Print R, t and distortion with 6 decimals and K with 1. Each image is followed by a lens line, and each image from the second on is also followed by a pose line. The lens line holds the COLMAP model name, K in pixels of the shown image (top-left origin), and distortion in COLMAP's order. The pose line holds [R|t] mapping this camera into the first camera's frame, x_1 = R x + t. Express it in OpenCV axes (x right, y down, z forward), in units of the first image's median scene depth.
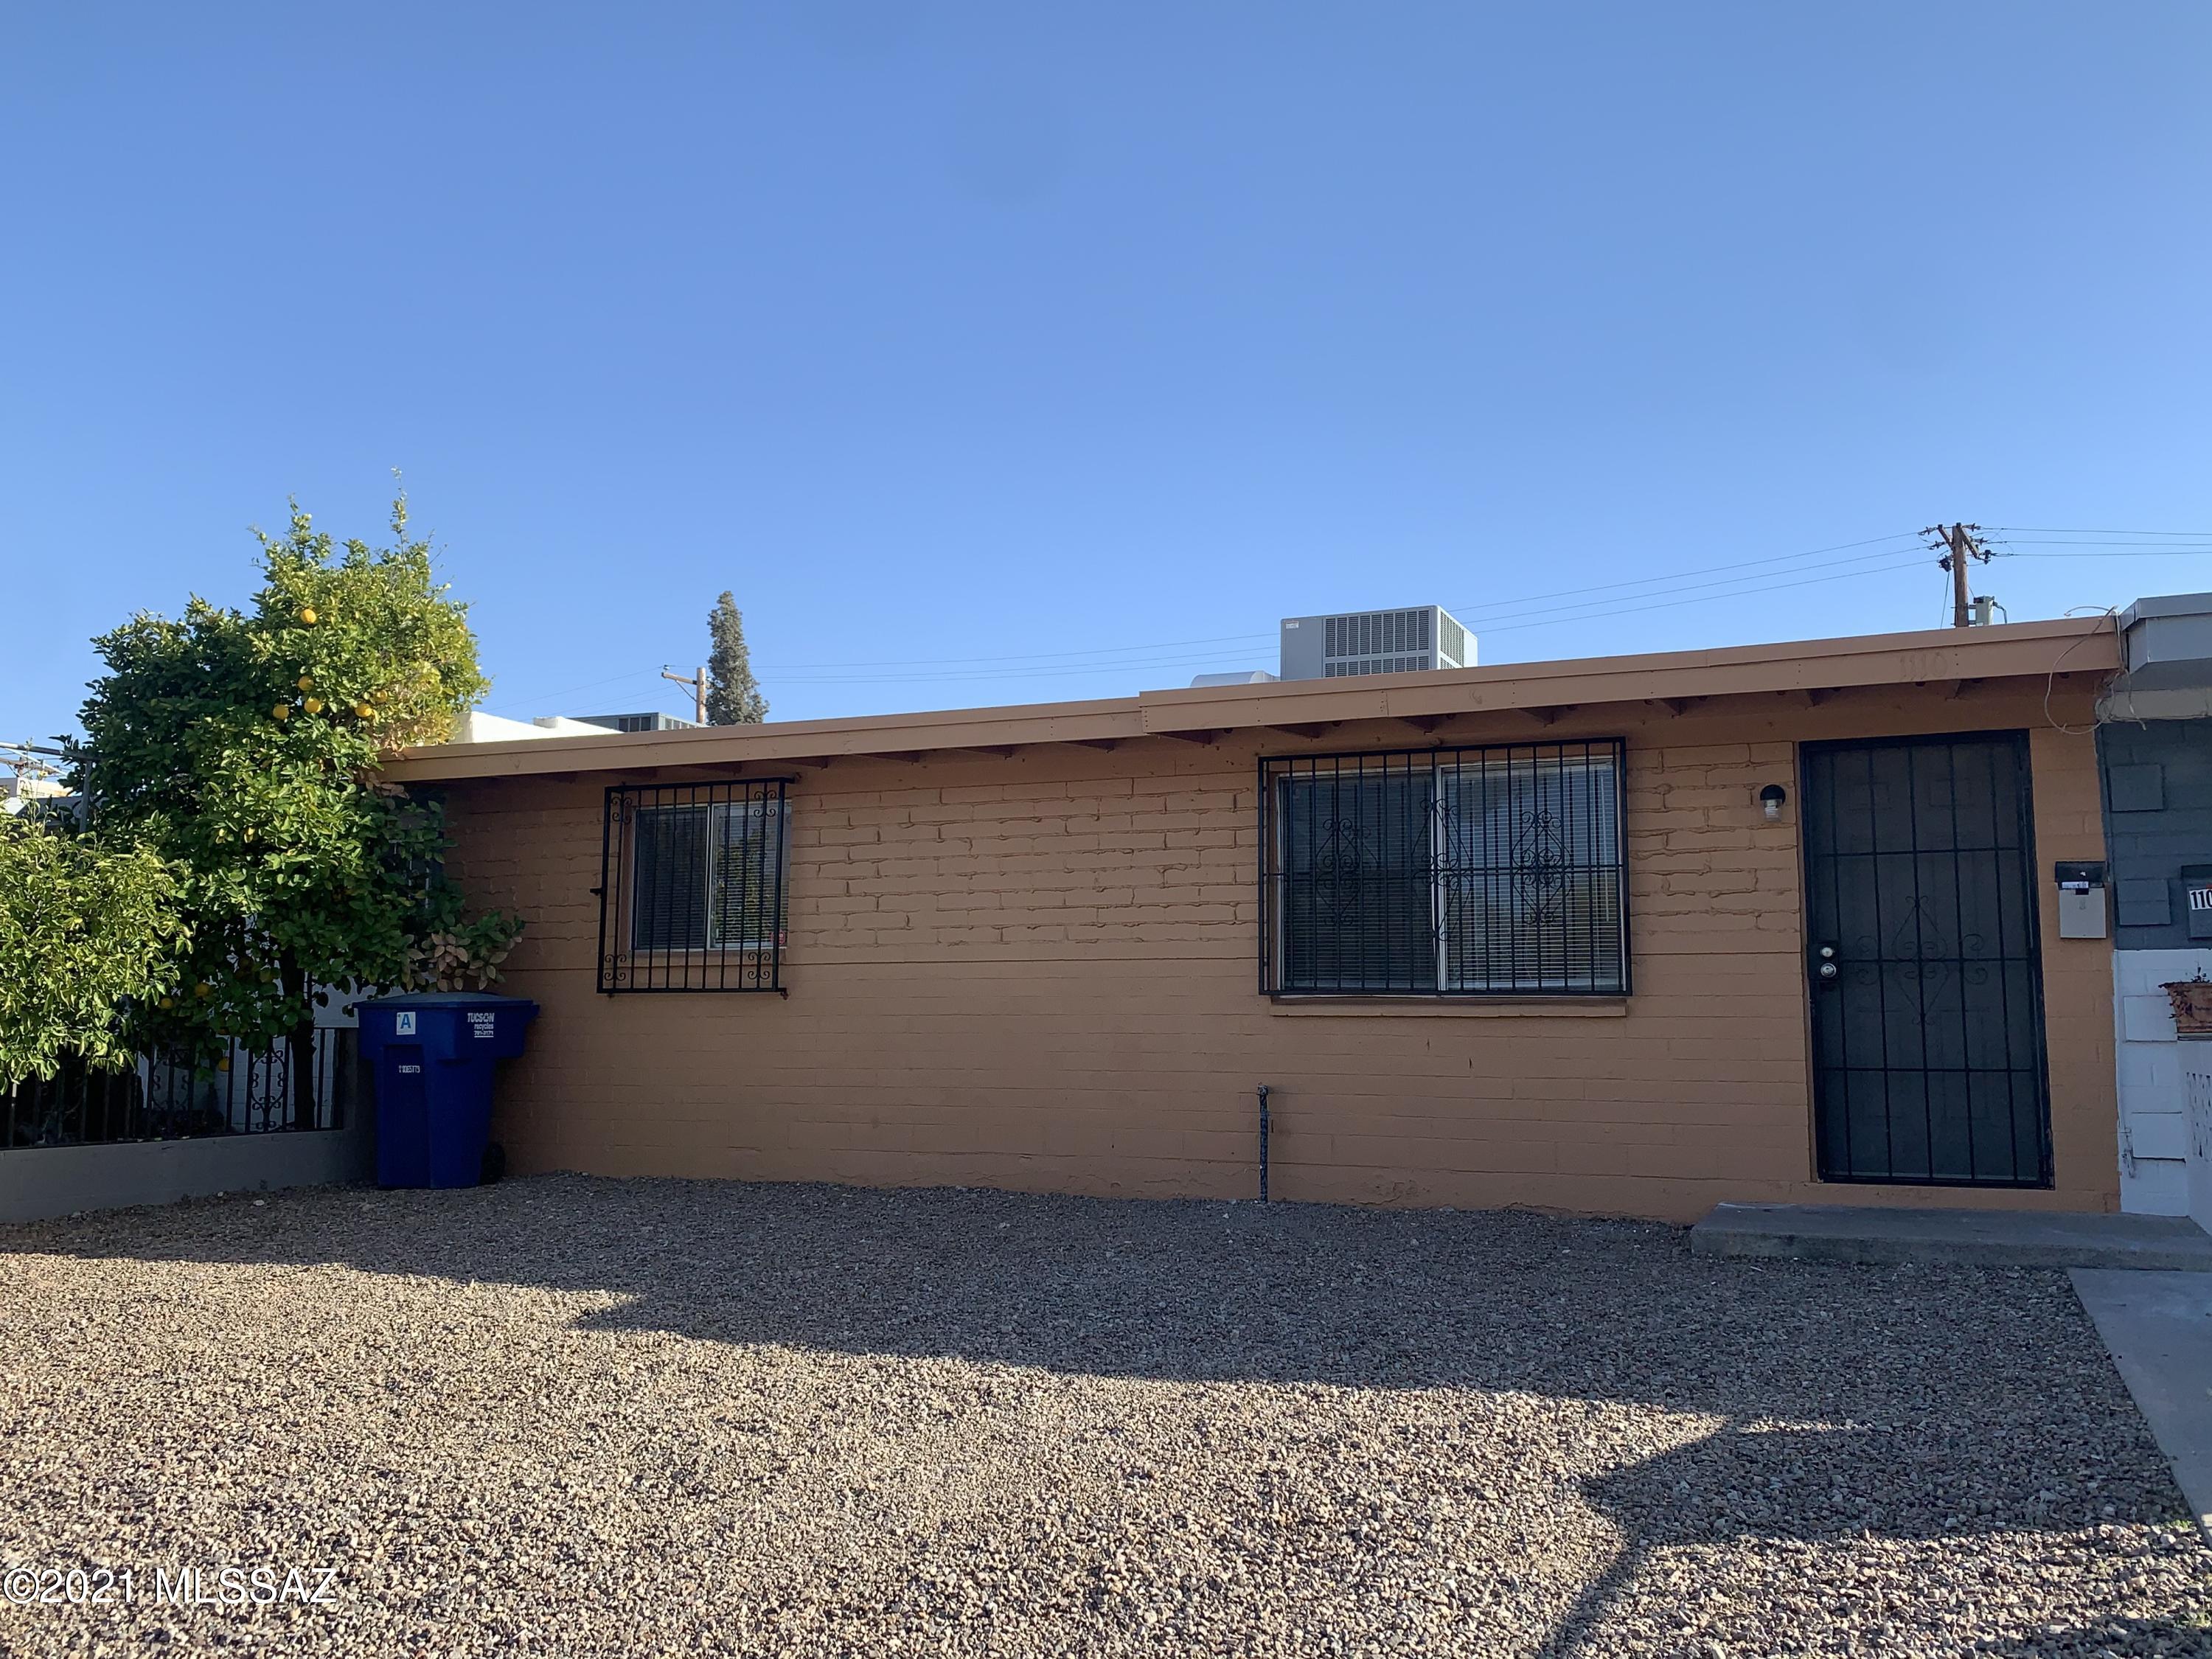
lens RADIAL K [[1798.0, 0, 1106.0], [0, 1798.0, 829.5], [0, 0, 1]] dist [0.149920, -0.317048]
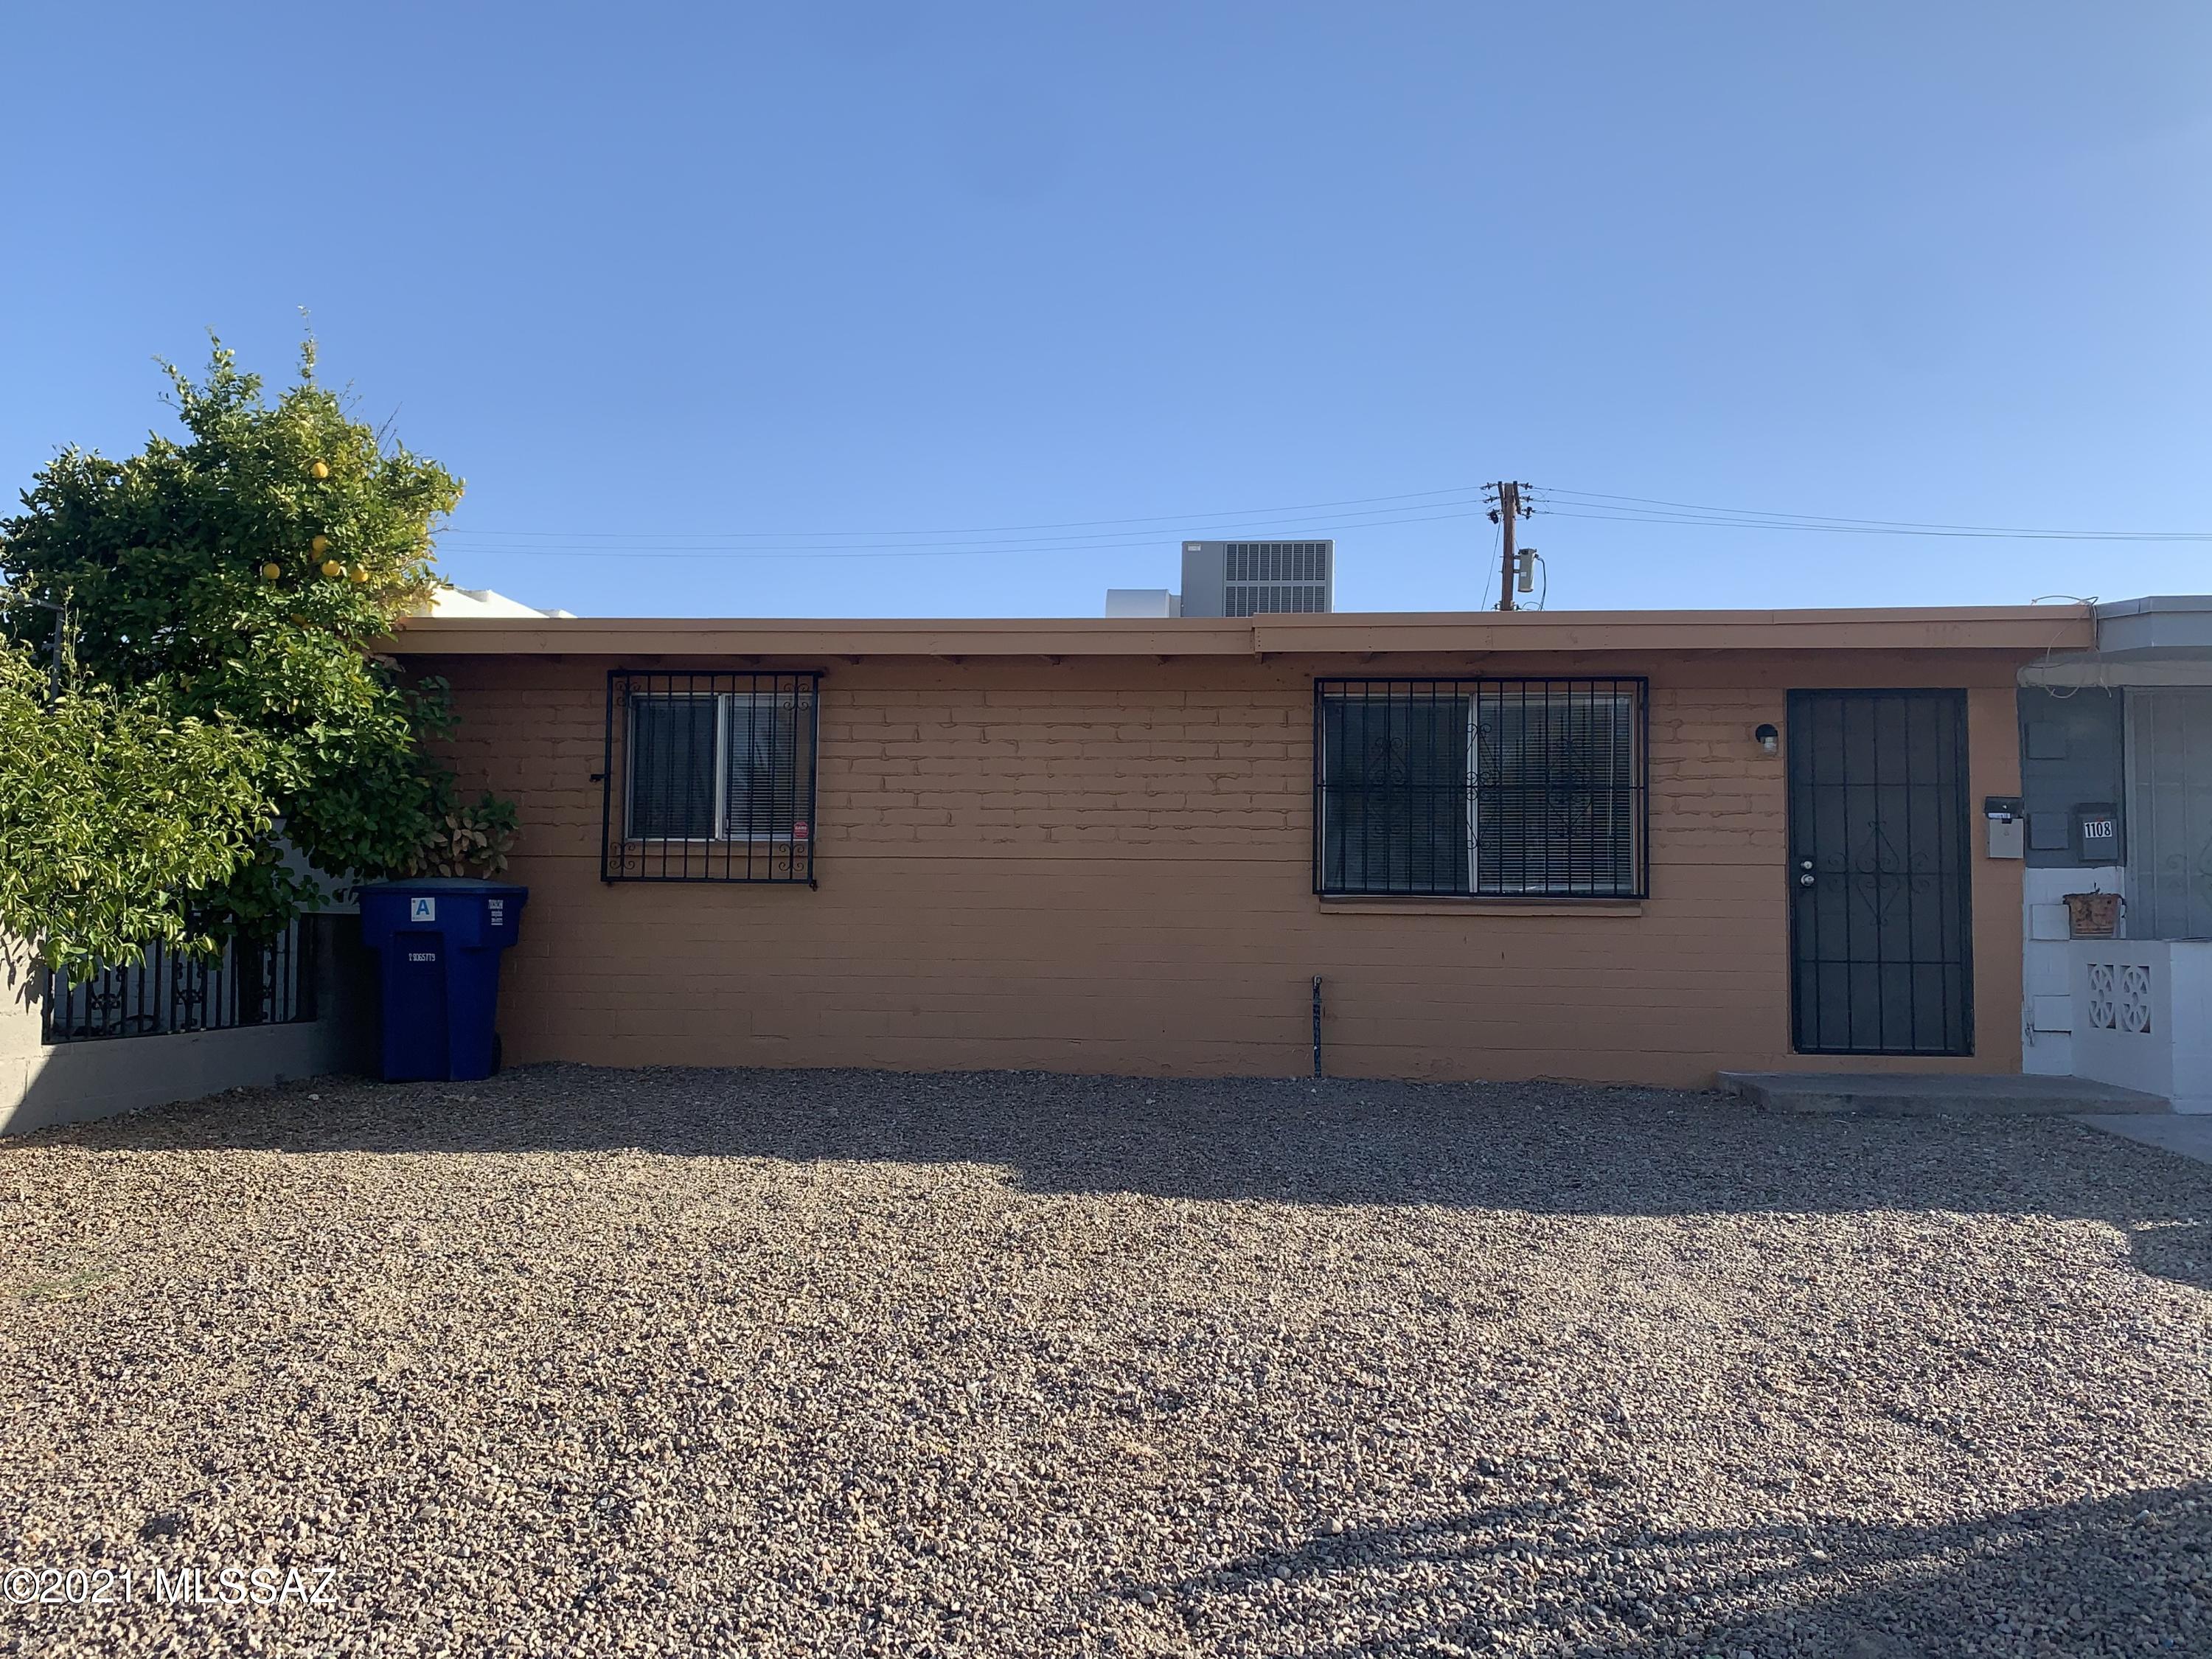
lens RADIAL K [[1798.0, 0, 1106.0], [0, 1798.0, 829.5], [0, 0, 1]] dist [0.149920, -0.317048]
pose [[0.954657, 0.024804, 0.296673, -0.353264], [-0.041435, 0.997894, 0.049901, 0.002266], [-0.294811, -0.059931, 0.953674, -0.013049]]
